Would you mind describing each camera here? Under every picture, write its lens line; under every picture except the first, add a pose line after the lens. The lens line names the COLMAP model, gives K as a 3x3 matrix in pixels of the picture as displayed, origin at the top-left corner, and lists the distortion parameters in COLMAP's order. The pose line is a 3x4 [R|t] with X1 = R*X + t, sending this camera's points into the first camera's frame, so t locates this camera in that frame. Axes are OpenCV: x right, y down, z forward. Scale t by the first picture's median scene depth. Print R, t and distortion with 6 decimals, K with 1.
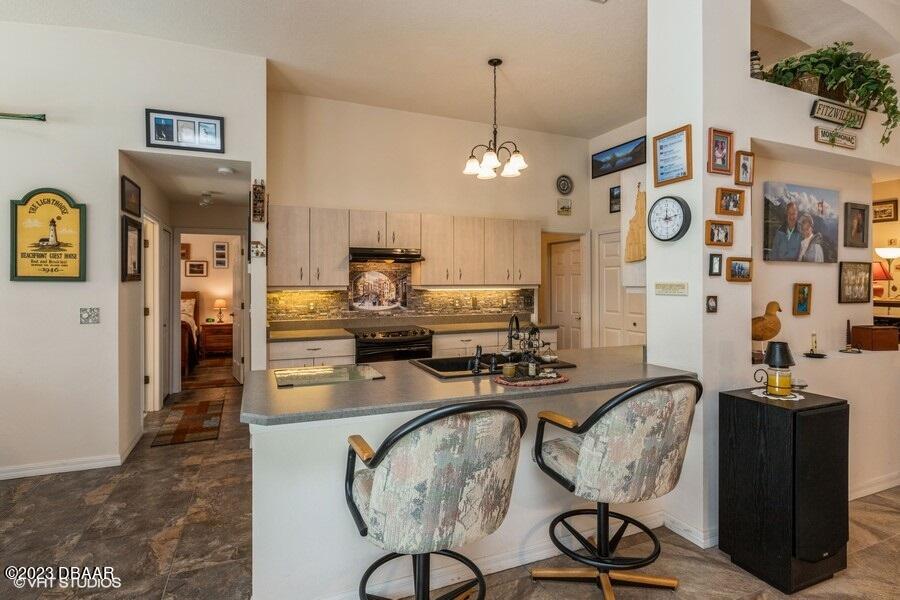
lens RADIAL K [[465.3, 0, 450.5], [0, 465.3, 281.3], [0, 0, 1]] dist [-0.001986, -0.000283]
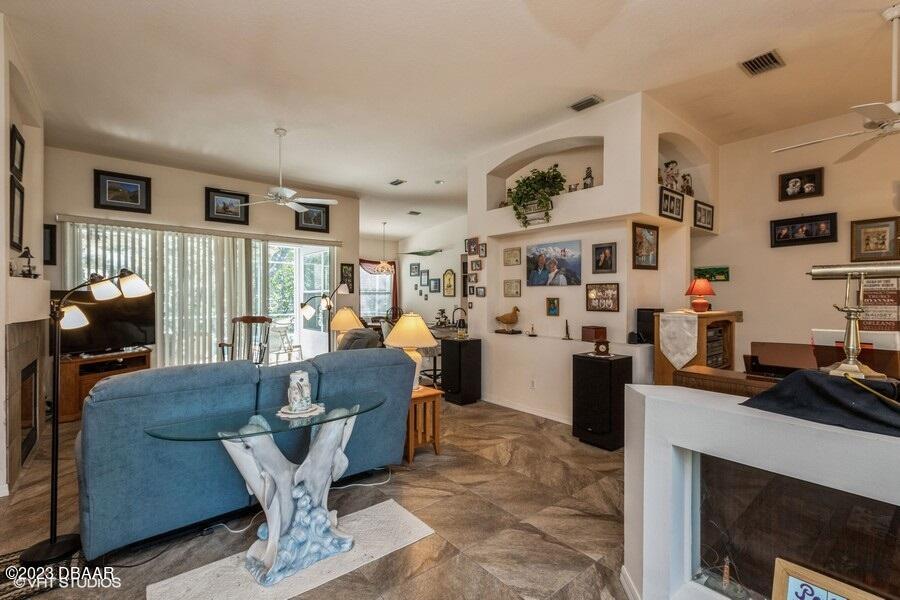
lens RADIAL K [[405.0, 0, 448.8], [0, 405.0, 302.6], [0, 0, 1]] dist [-0.000294, -0.000014]
pose [[0.278267, 0.013037, -0.960415, 1.961061], [0.001061, 0.999903, 0.013881, 0.000705], [0.960503, -0.004882, 0.278226, 0.176347]]
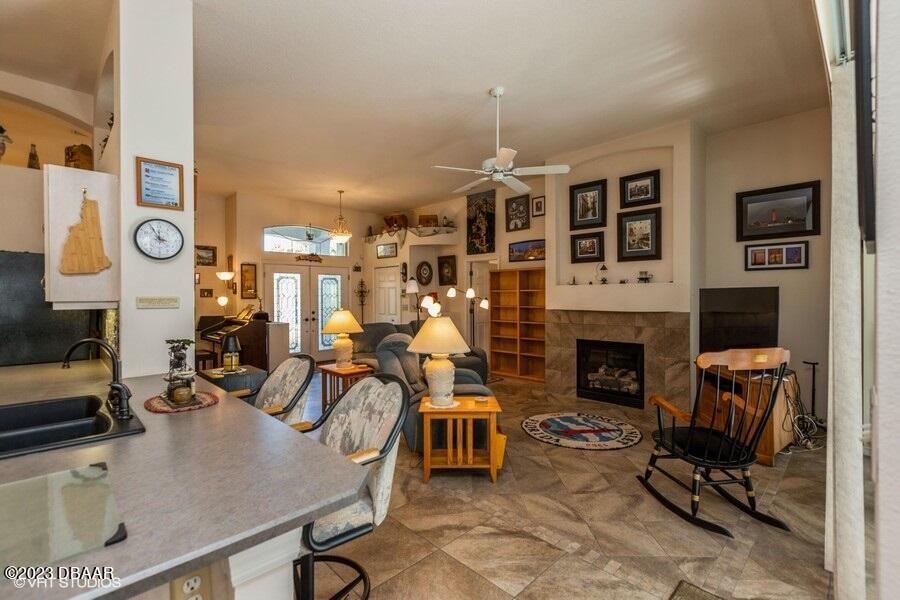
lens RADIAL K [[402.3, 0, 448.3], [0, 402.3, 296.5], [0, 0, 1]] dist [0.000103, -0.000373]
pose [[-0.362413, 0.002468, 0.932015, -0.513188], [0.002150, 0.999996, -0.001812, 0.003797], [-0.932015, 0.001347, -0.362416, 0.537323]]
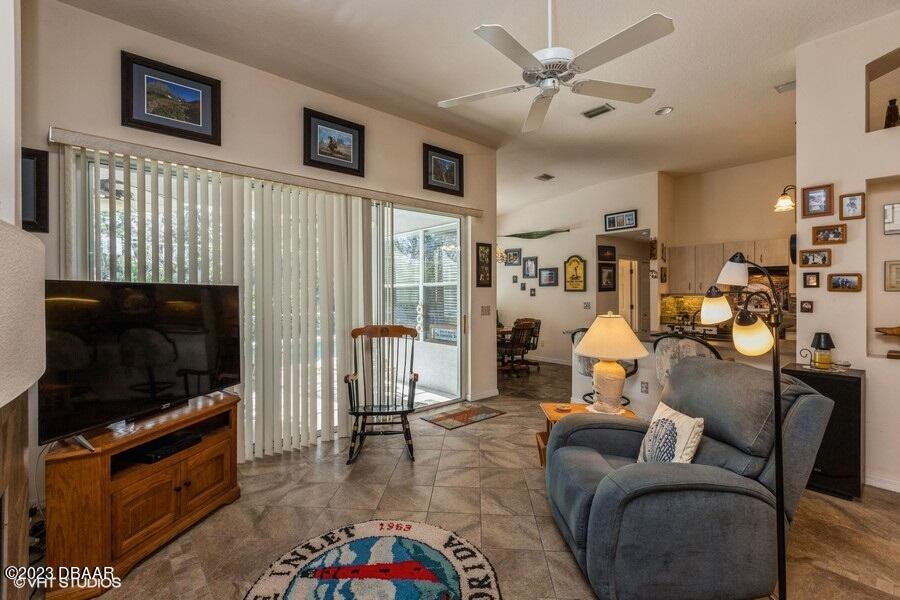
lens RADIAL K [[402.3, 0, 448.3], [0, 402.3, 296.5], [0, 0, 1]] dist [0.000103, -0.000373]
pose [[0.306987, 0.009509, -0.951666, 1.026137], [0.006516, 0.999906, 0.012092, -0.004594], [0.951691, -0.009913, 0.306896, -0.341632]]
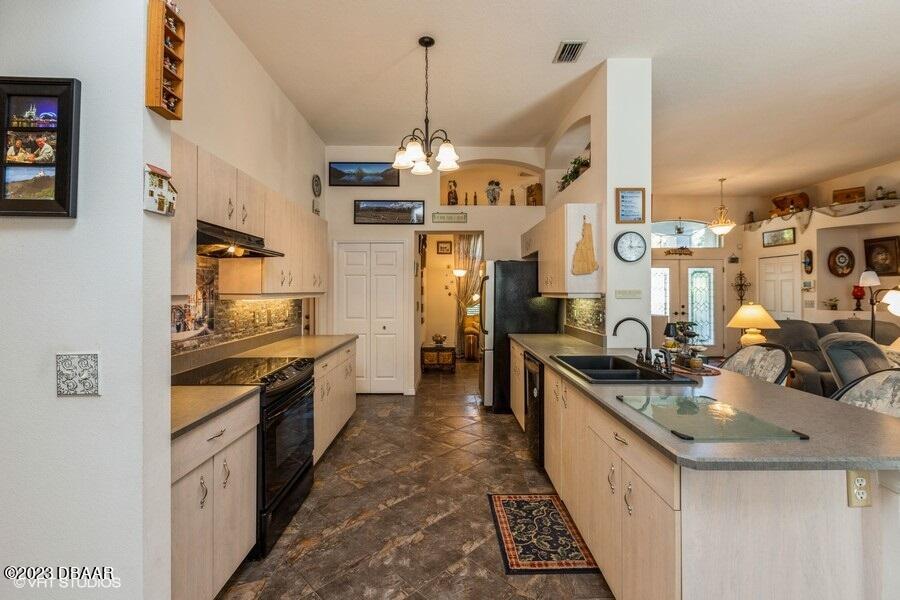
lens RADIAL K [[400.4, 0, 449.7], [0, 400.4, 288.9], [0, 0, 1]] dist [0.000635, -0.000299]
pose [[0.382563, 0.005789, 0.923911, -0.704880], [-0.003176, 0.999983, -0.004950, 0.005404], [-0.923924, -0.001041, 0.382575, 0.794043]]
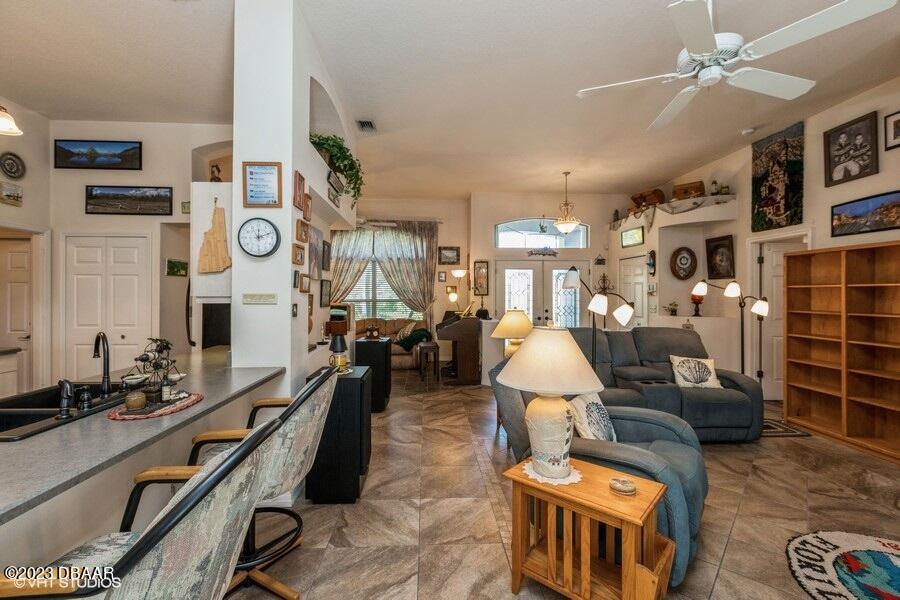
lens RADIAL K [[399.2, 0, 446.9], [0, 399.2, 292.3], [0, 0, 1]] dist [-0.000279, 0.000100]
pose [[0.342819, 0.005308, 0.939387, -0.227499], [-0.005844, 0.999977, -0.003518, 0.001134], [-0.939383, -0.004284, 0.342842, 0.172073]]
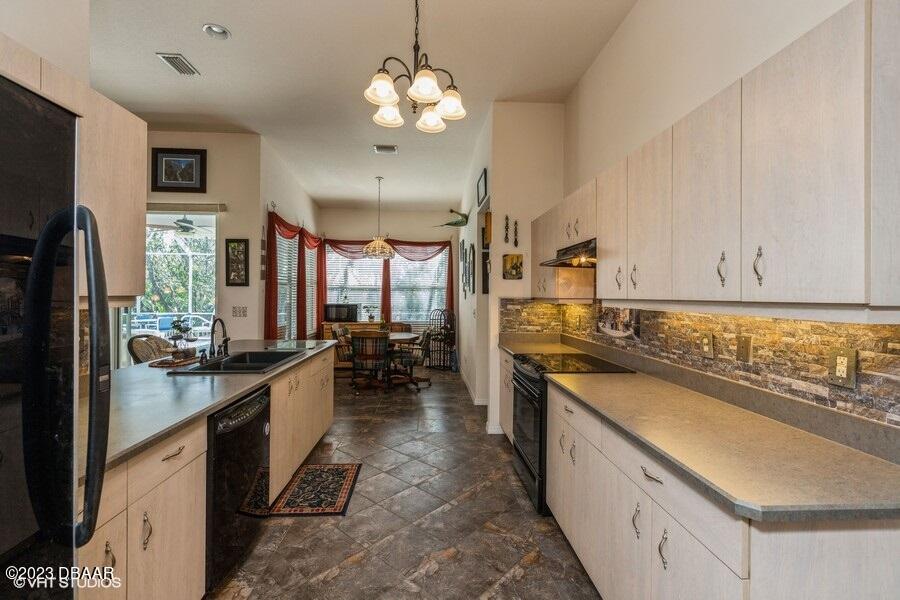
lens RADIAL K [[400.4, 0, 450.0], [0, 400.4, 300.0], [0, 0, 1]] dist [-0.000773, -0.000050]
pose [[-0.336599, 0.008410, -0.941611, 0.683216], [-0.005662, 0.999924, 0.010955, 0.007568], [0.941631, 0.009019, -0.336526, 1.453205]]
